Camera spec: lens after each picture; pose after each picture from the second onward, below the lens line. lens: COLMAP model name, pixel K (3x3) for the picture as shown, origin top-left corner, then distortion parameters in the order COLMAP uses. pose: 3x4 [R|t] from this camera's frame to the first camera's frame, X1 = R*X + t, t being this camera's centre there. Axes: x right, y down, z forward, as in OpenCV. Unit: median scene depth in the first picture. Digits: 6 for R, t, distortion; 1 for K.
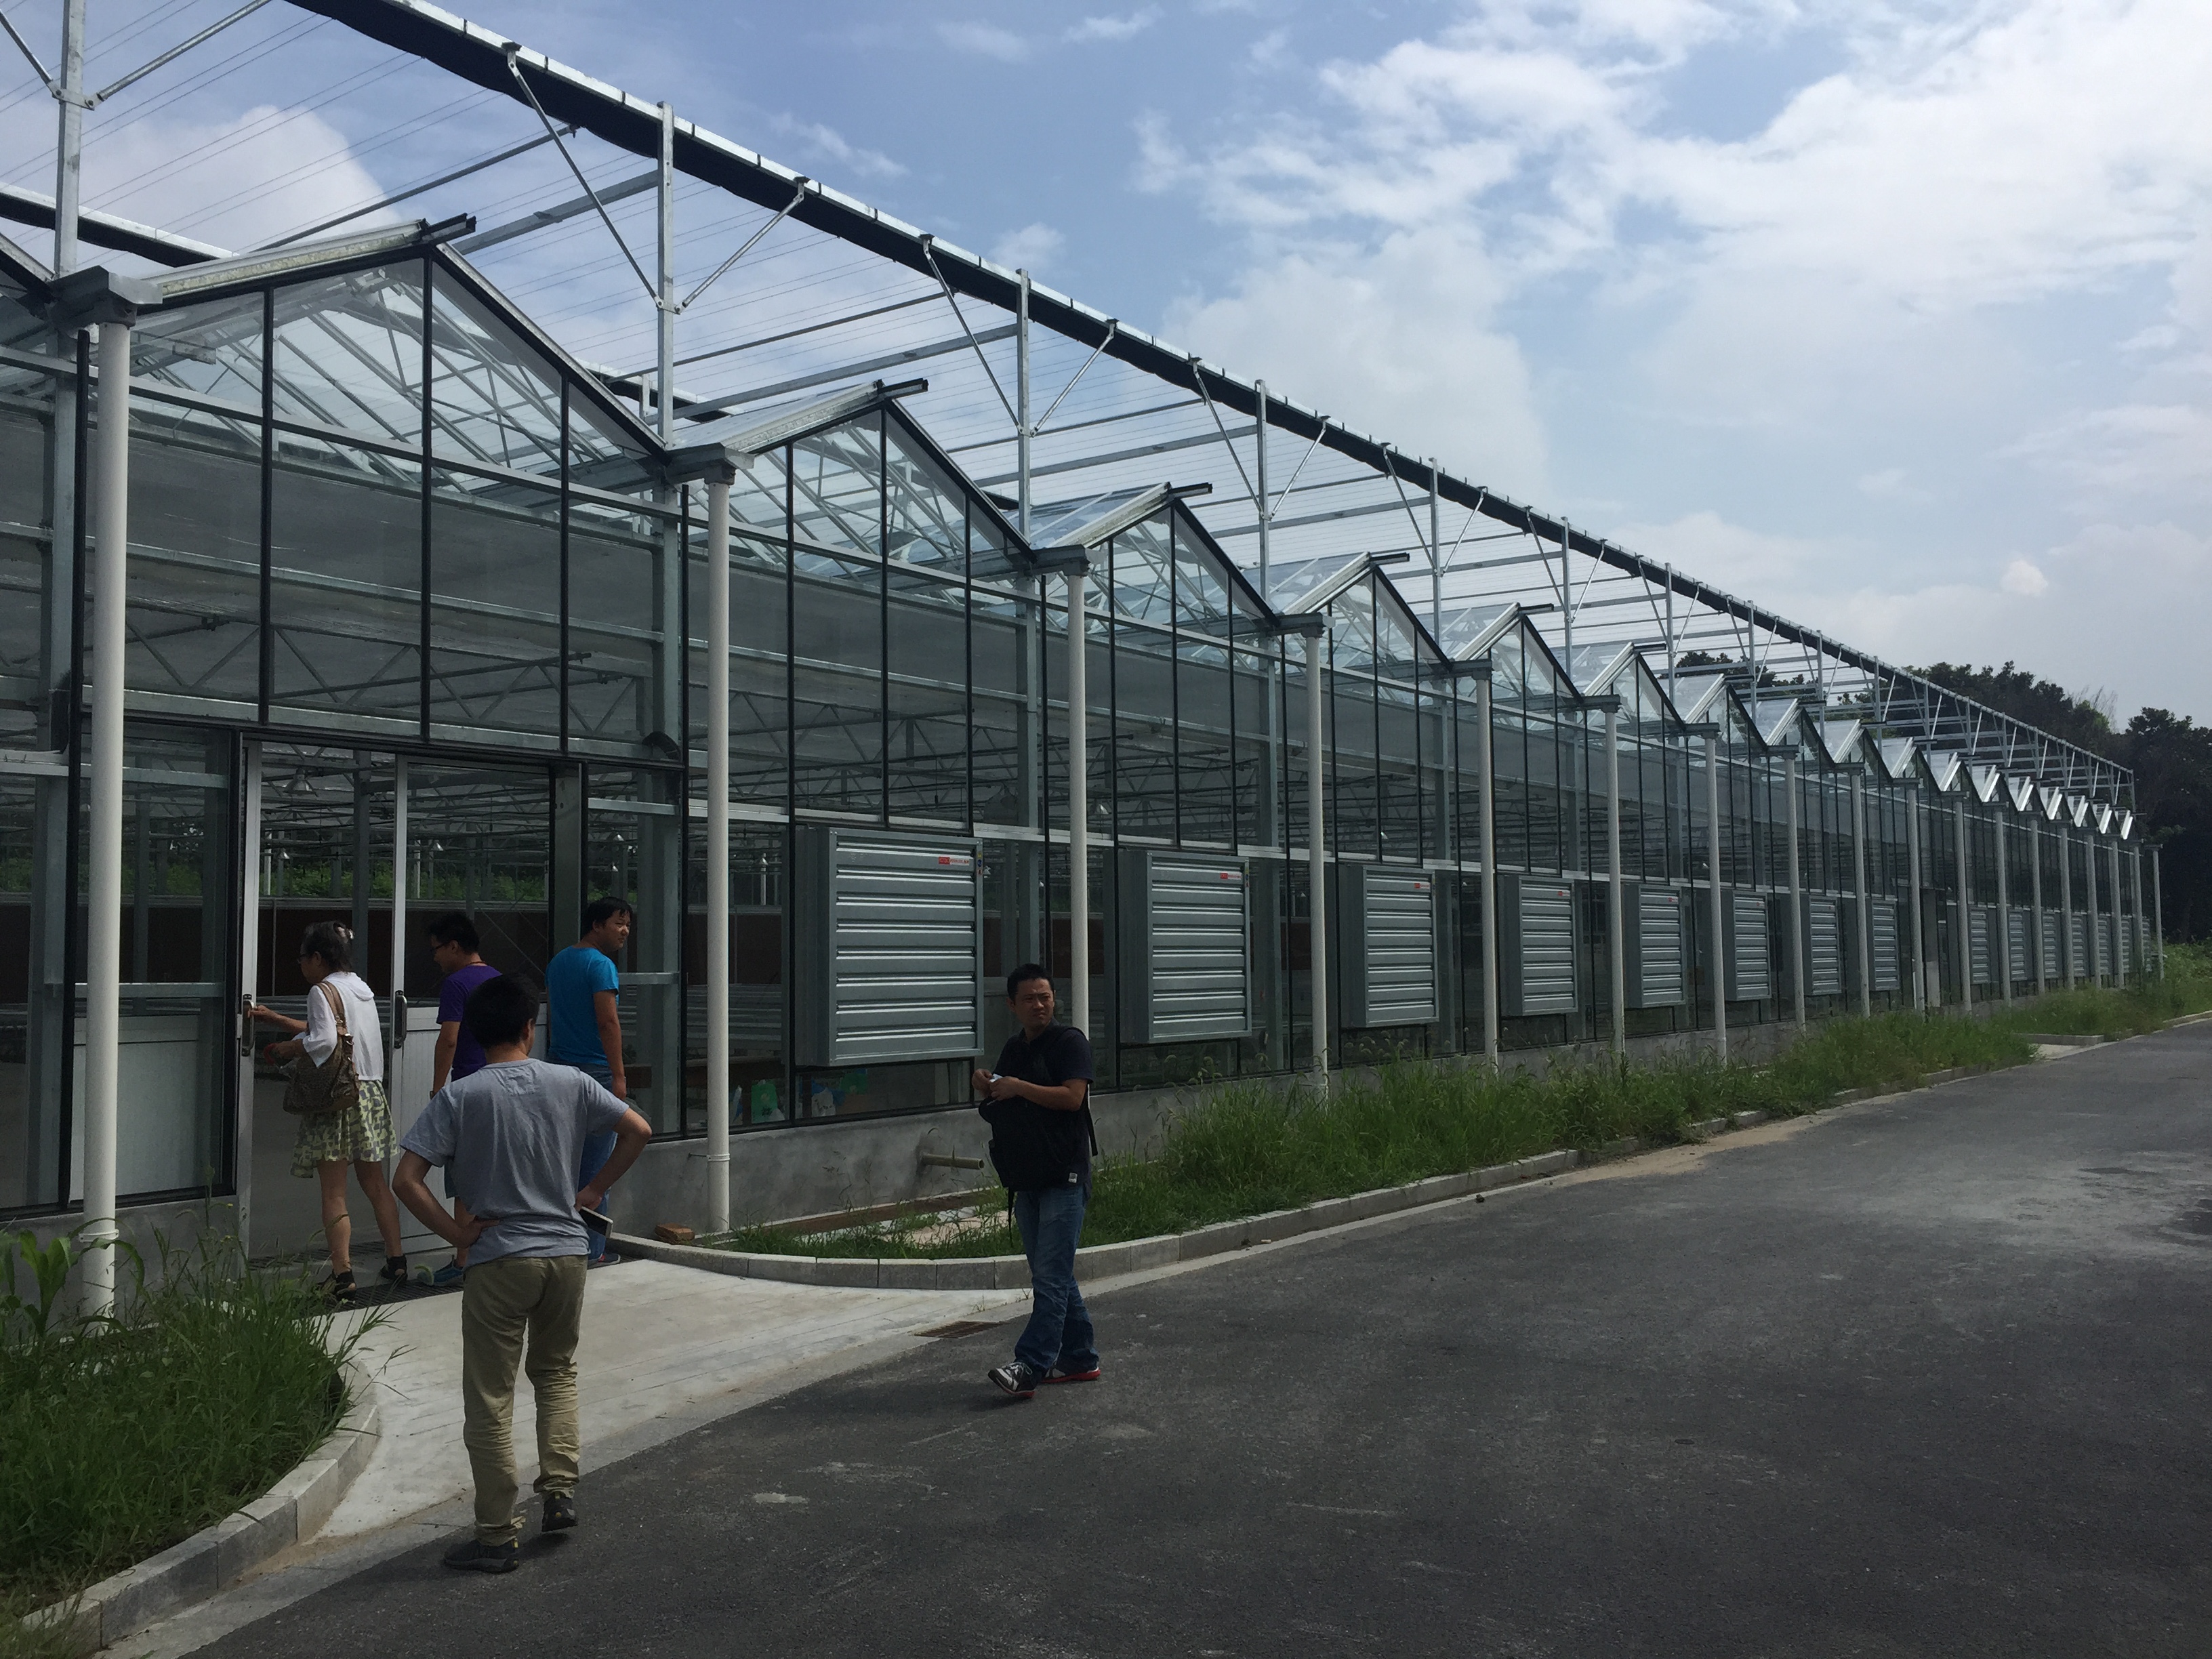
lens RADIAL K [[1865.8, 0, 1164.8], [0, 1865.8, 831.5], [0, 0, 1]] dist [0.054088, 0.000286]
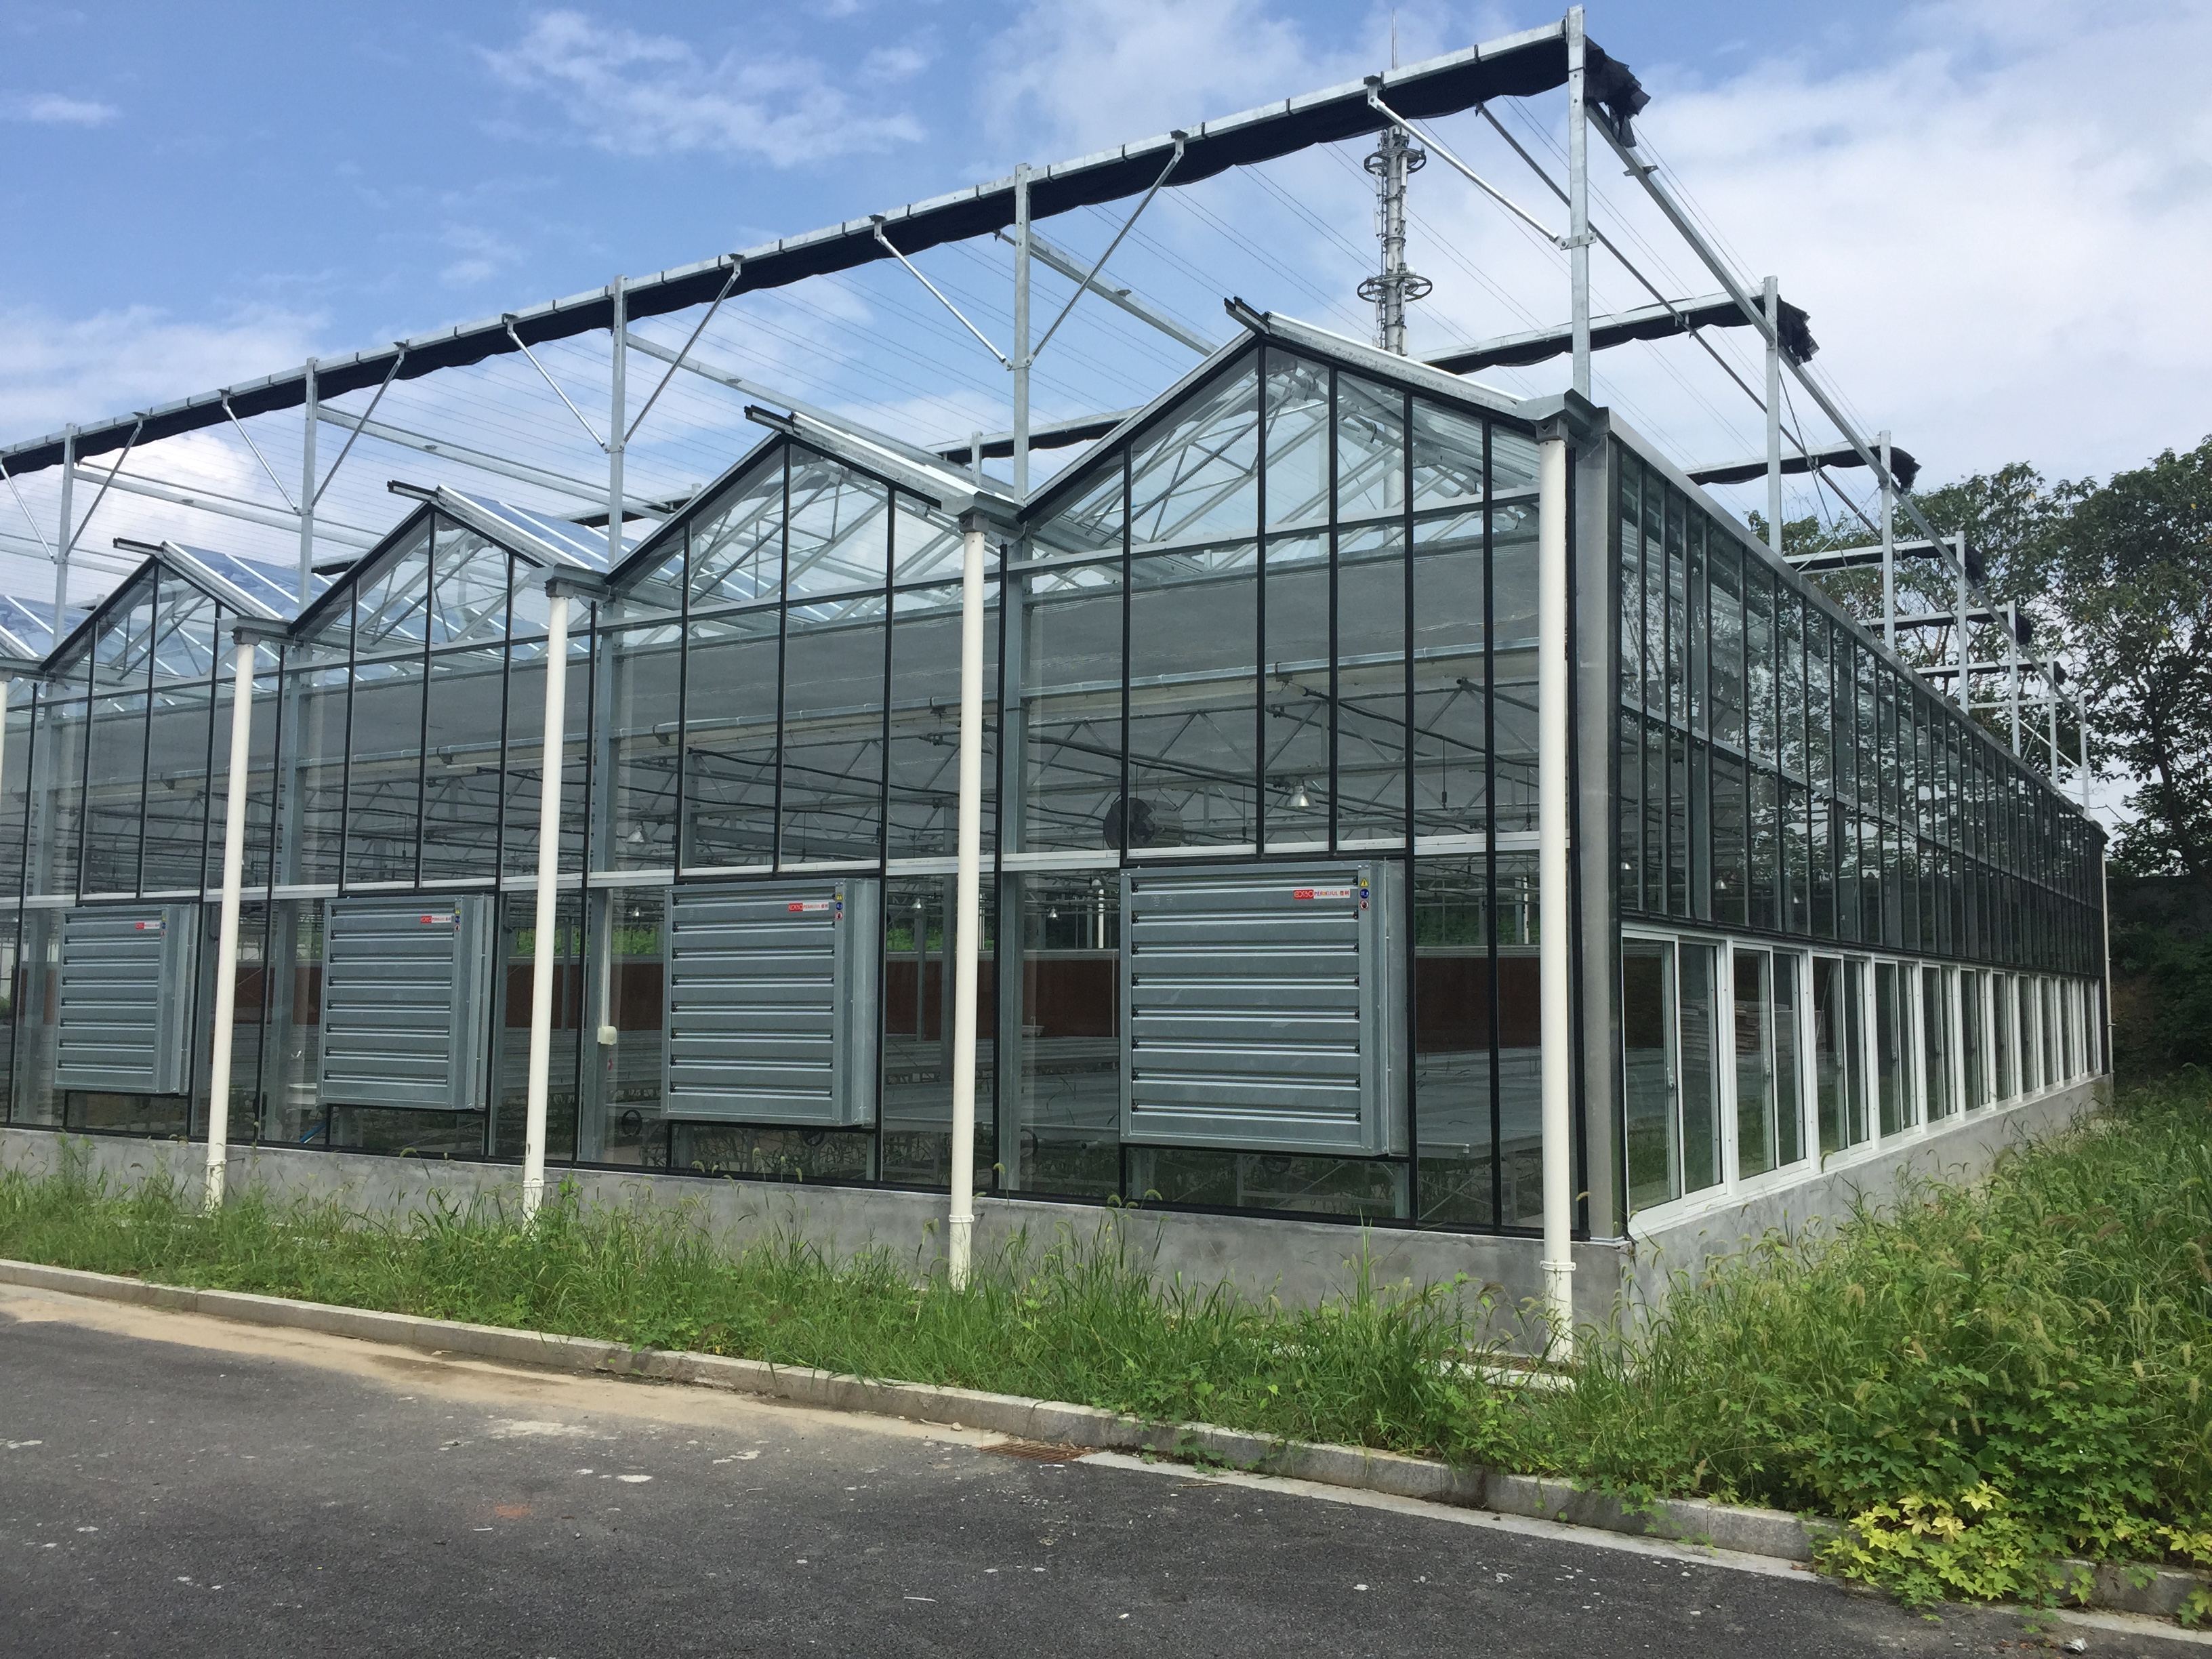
lens RADIAL K [[1865.8, 0, 1164.8], [0, 1865.8, 831.5], [0, 0, 1]] dist [0.054088, 0.000286]
pose [[0.070987, -0.088728, -0.993523, 0.752727], [0.050812, 0.995064, -0.085235, 0.062323], [0.996182, -0.044432, 0.075145, 1.048652]]
